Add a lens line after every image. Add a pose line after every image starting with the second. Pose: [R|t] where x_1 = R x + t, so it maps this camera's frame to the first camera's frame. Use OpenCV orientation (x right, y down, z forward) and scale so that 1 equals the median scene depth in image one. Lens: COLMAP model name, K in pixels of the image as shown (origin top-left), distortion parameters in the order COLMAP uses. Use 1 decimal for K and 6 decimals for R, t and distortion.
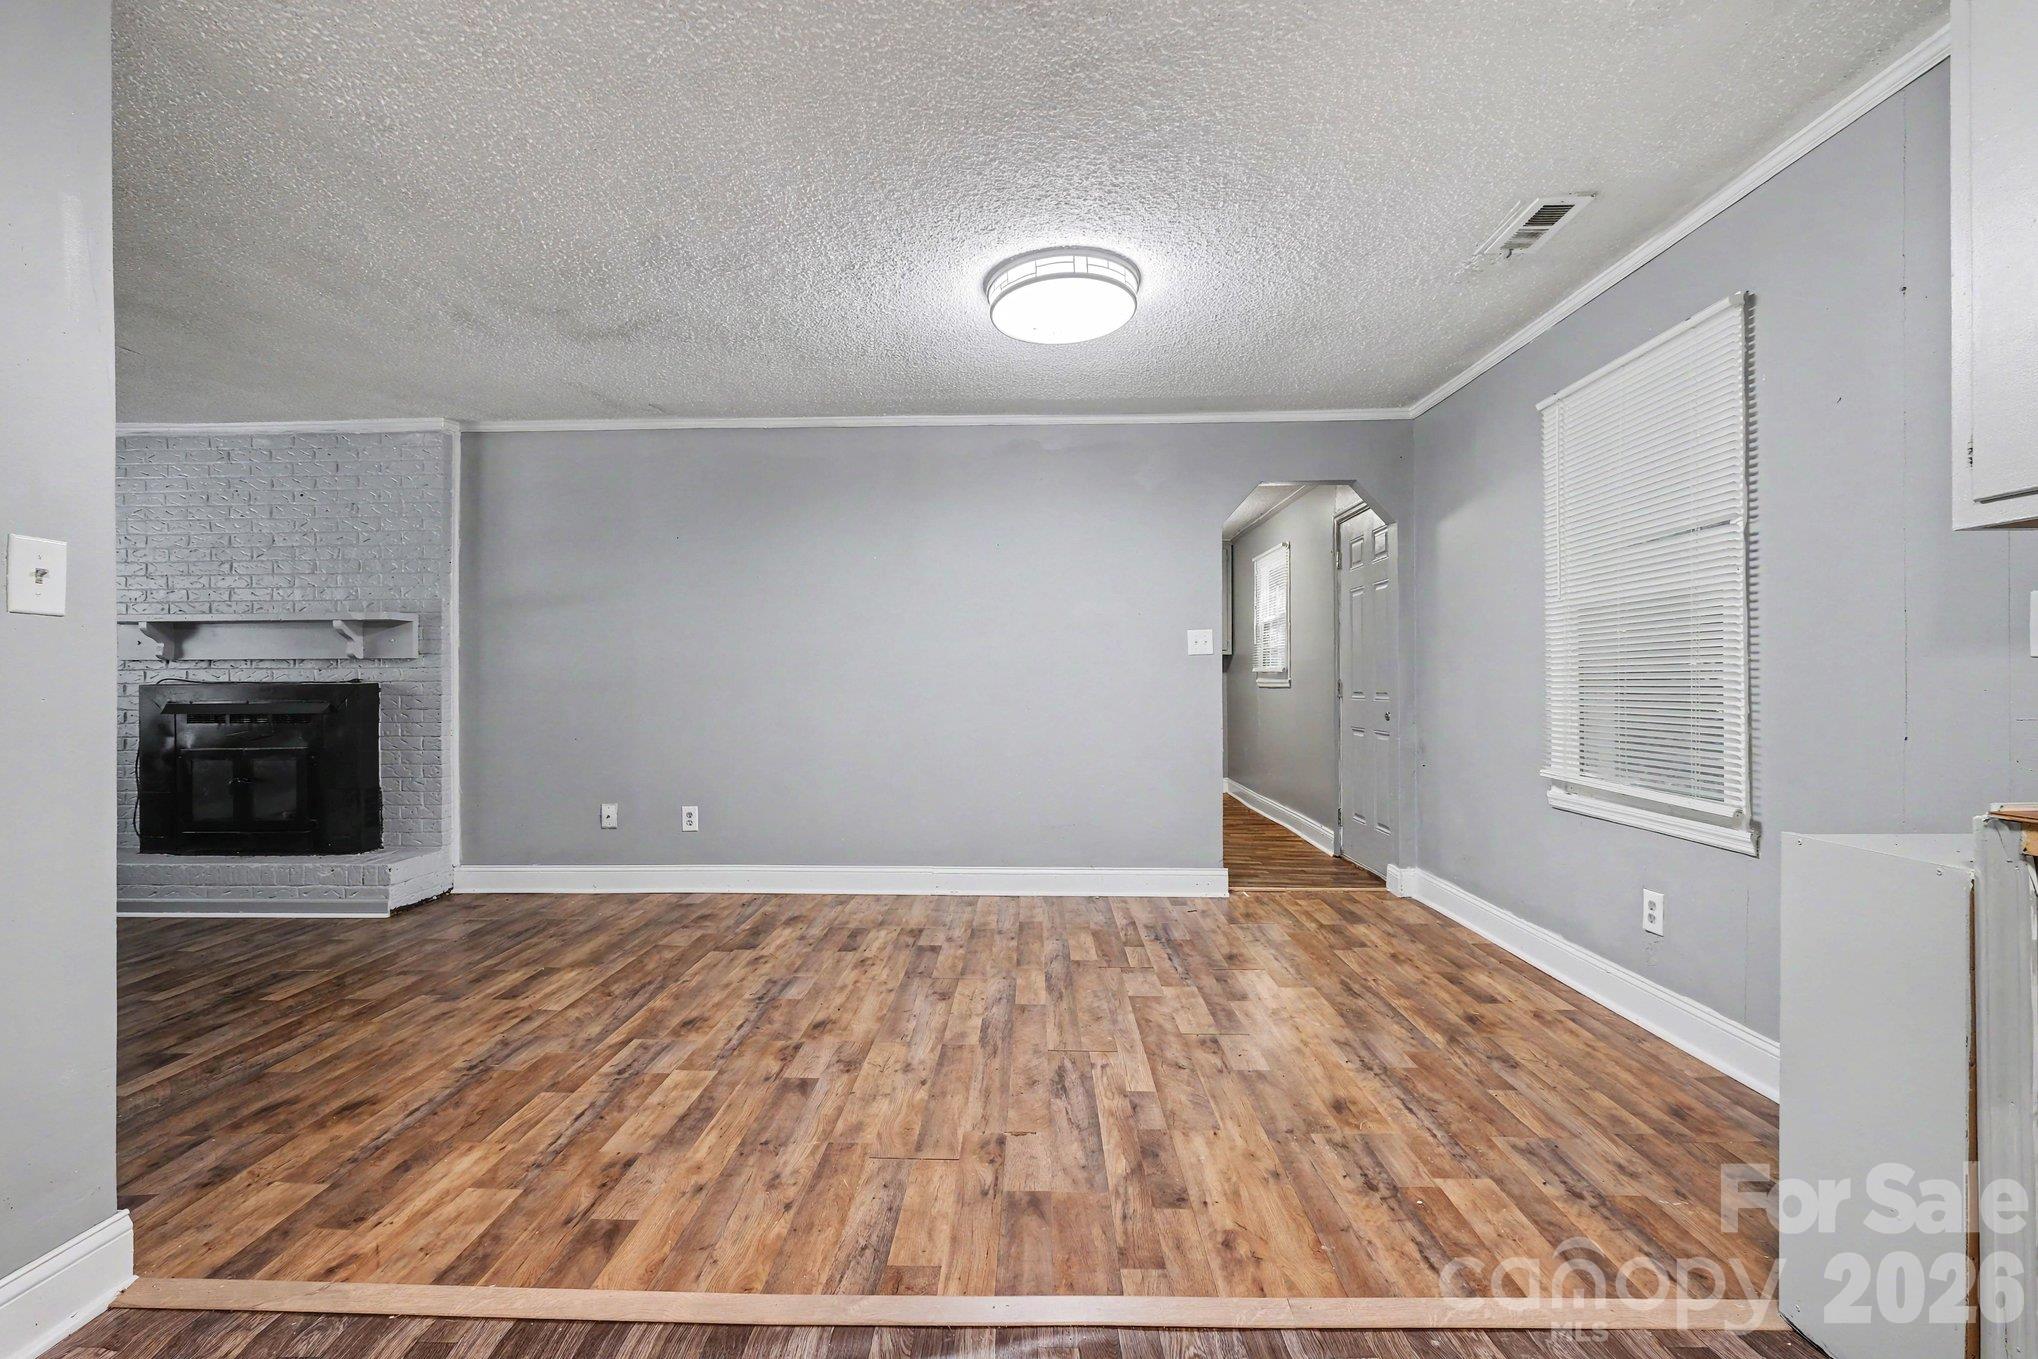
lens RADIAL K [[893.9, 0, 1007.1], [0, 893.9, 679.7], [0, 0, 1]] dist [-0.000854, 0.000002]
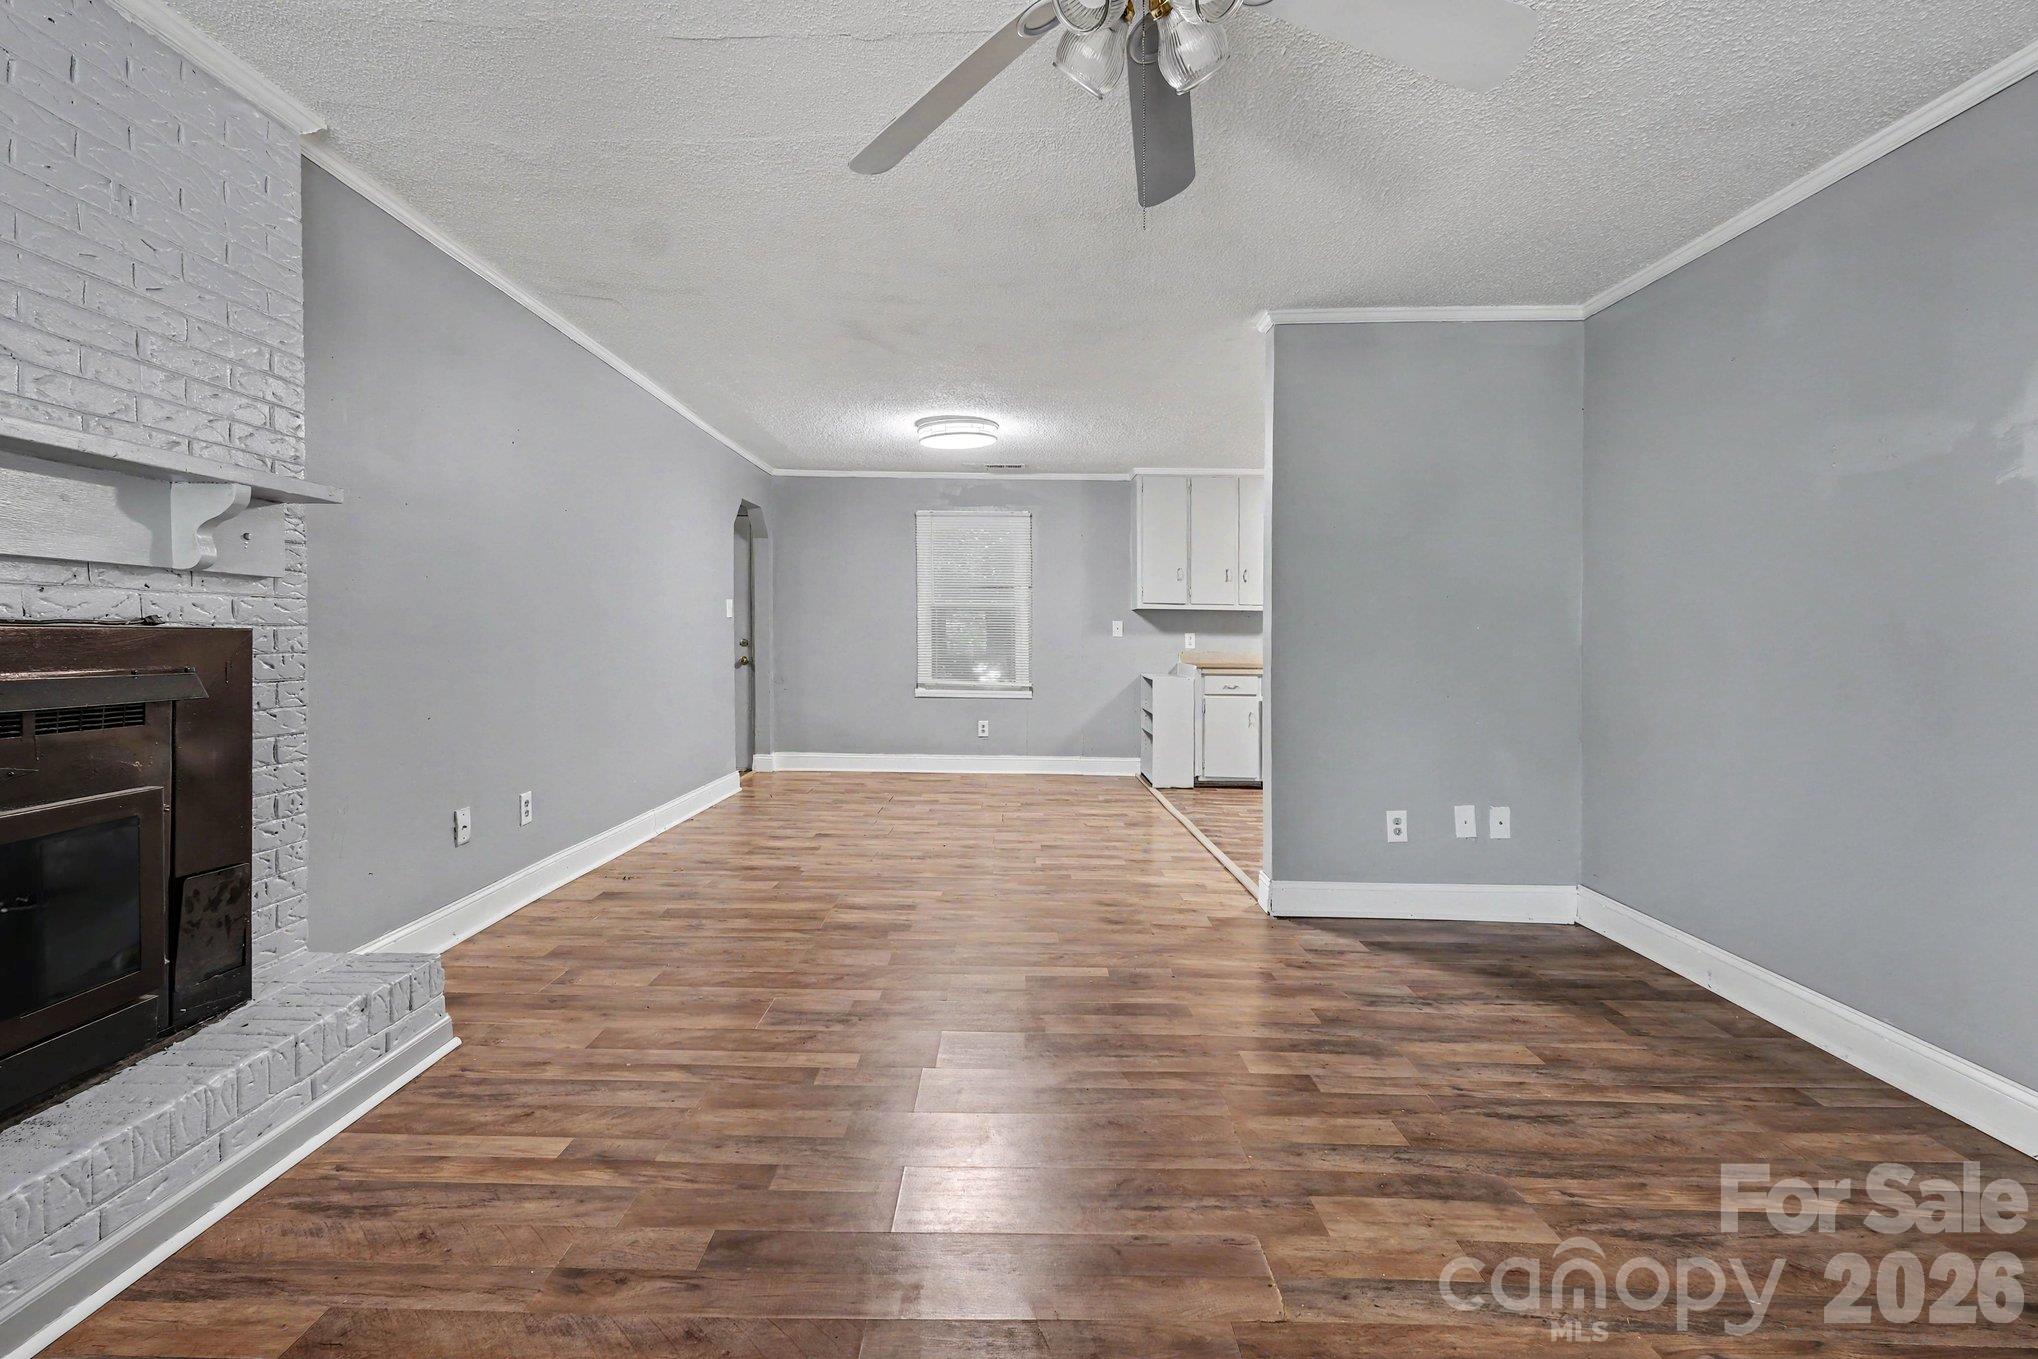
lens RADIAL K [[866.5, 0, 1020.4], [0, 866.5, 631.2], [0, 0, 1]] dist [0.000029, -0.000003]
pose [[-0.041003, 0.012863, 0.999076, -2.009828], [-0.015713, 0.999785, -0.013517, 0.007526], [-0.999035, -0.016253, -0.040792, 1.100018]]
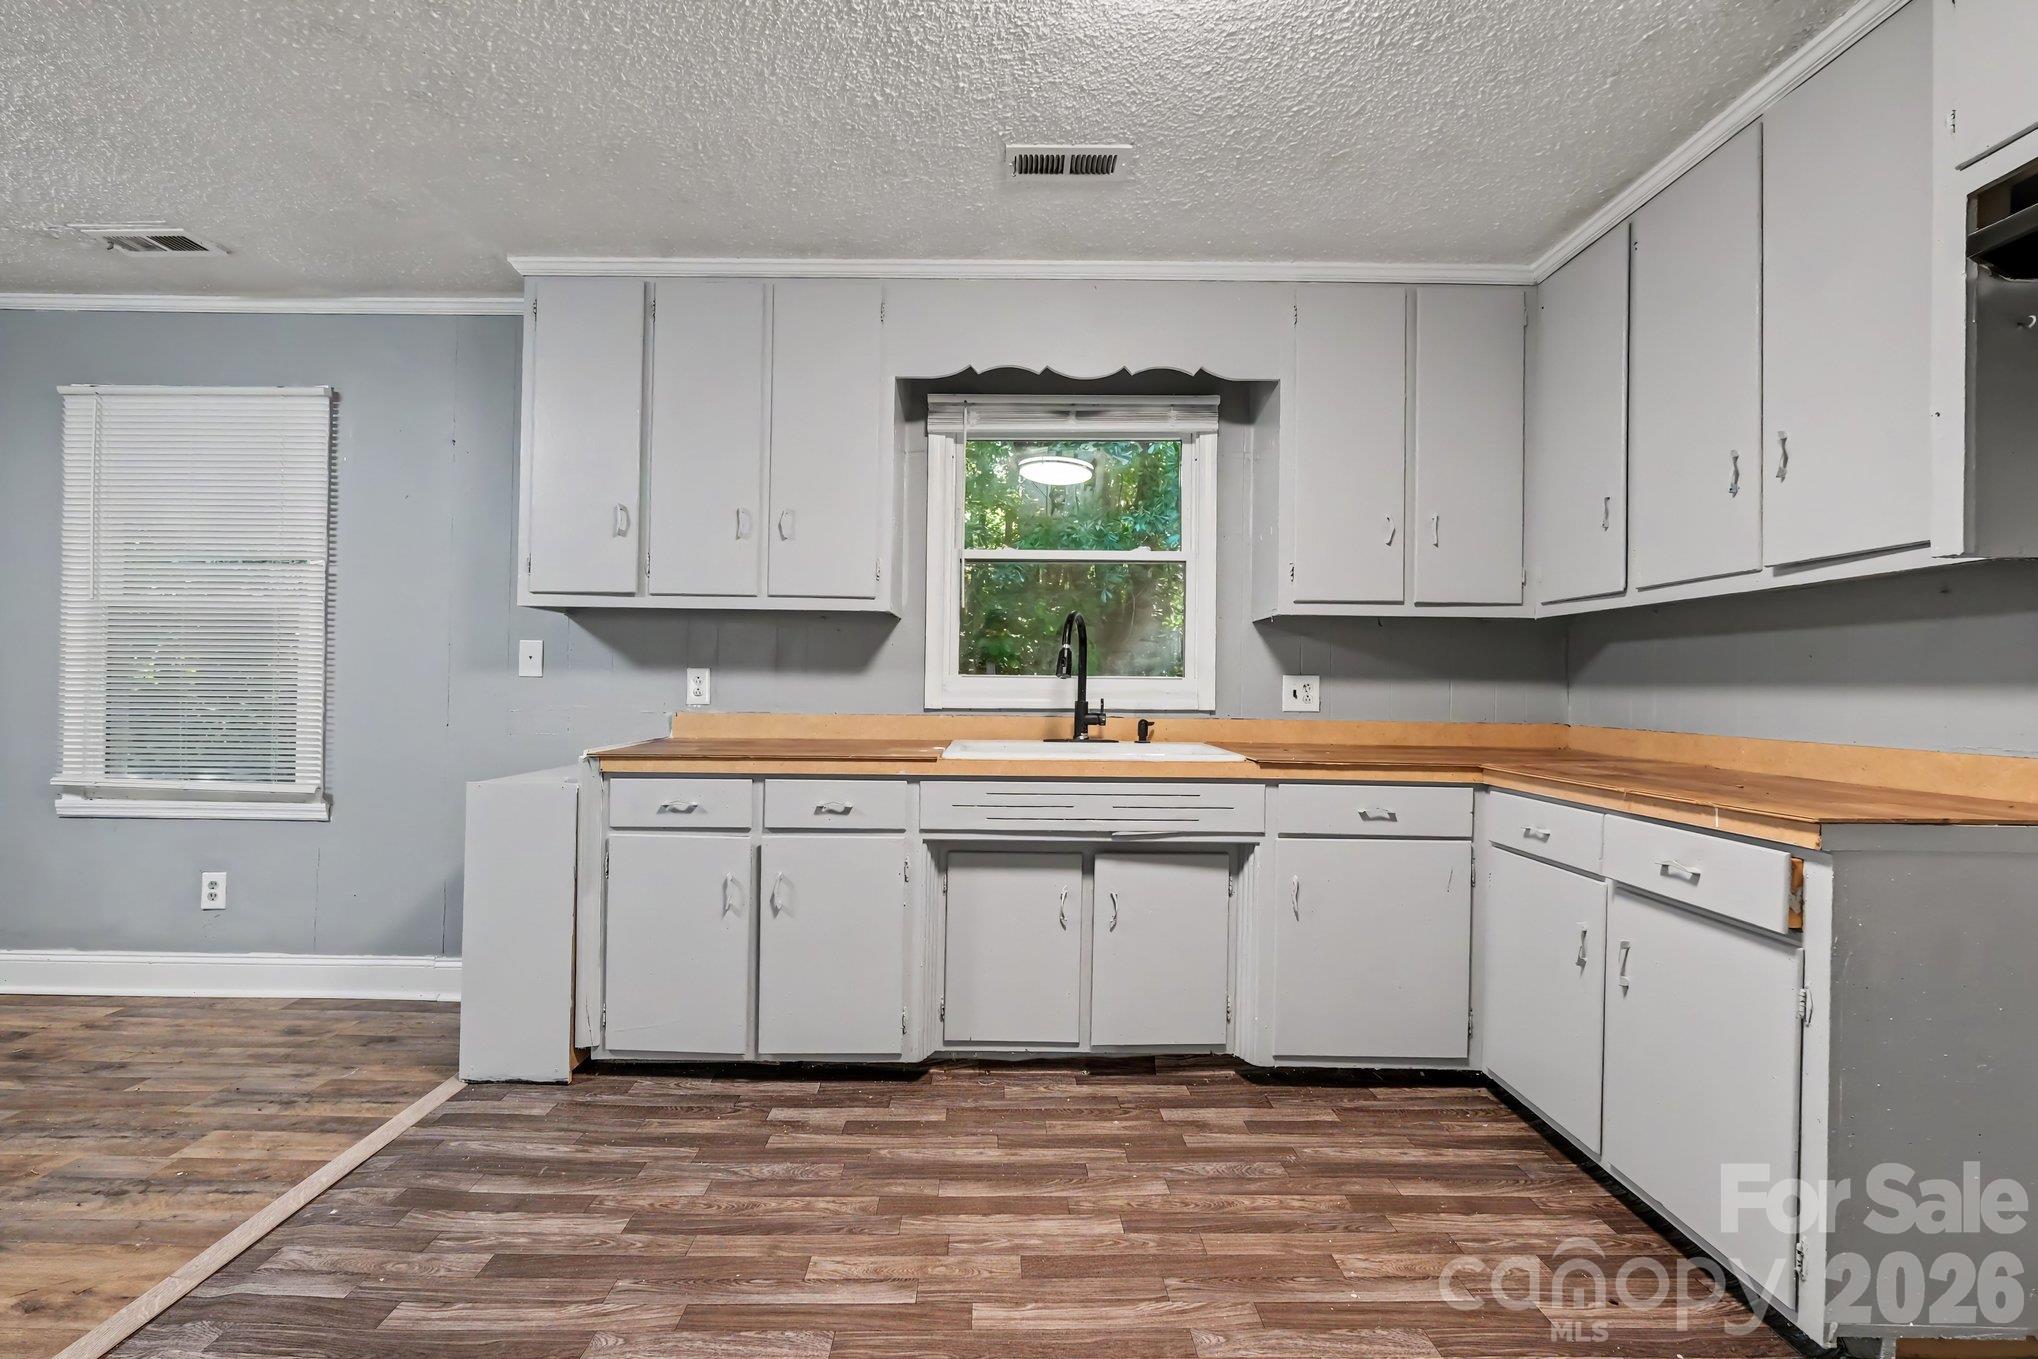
lens RADIAL K [[893.9, 0, 1007.1], [0, 893.9, 679.7], [0, 0, 1]] dist [-0.000854, 0.000002]
pose [[-0.025965, 0.020574, 0.999451, -0.475879], [-0.016989, 0.999635, -0.021019, 0.001523], [-0.999518, -0.017525, -0.025606, 0.038594]]
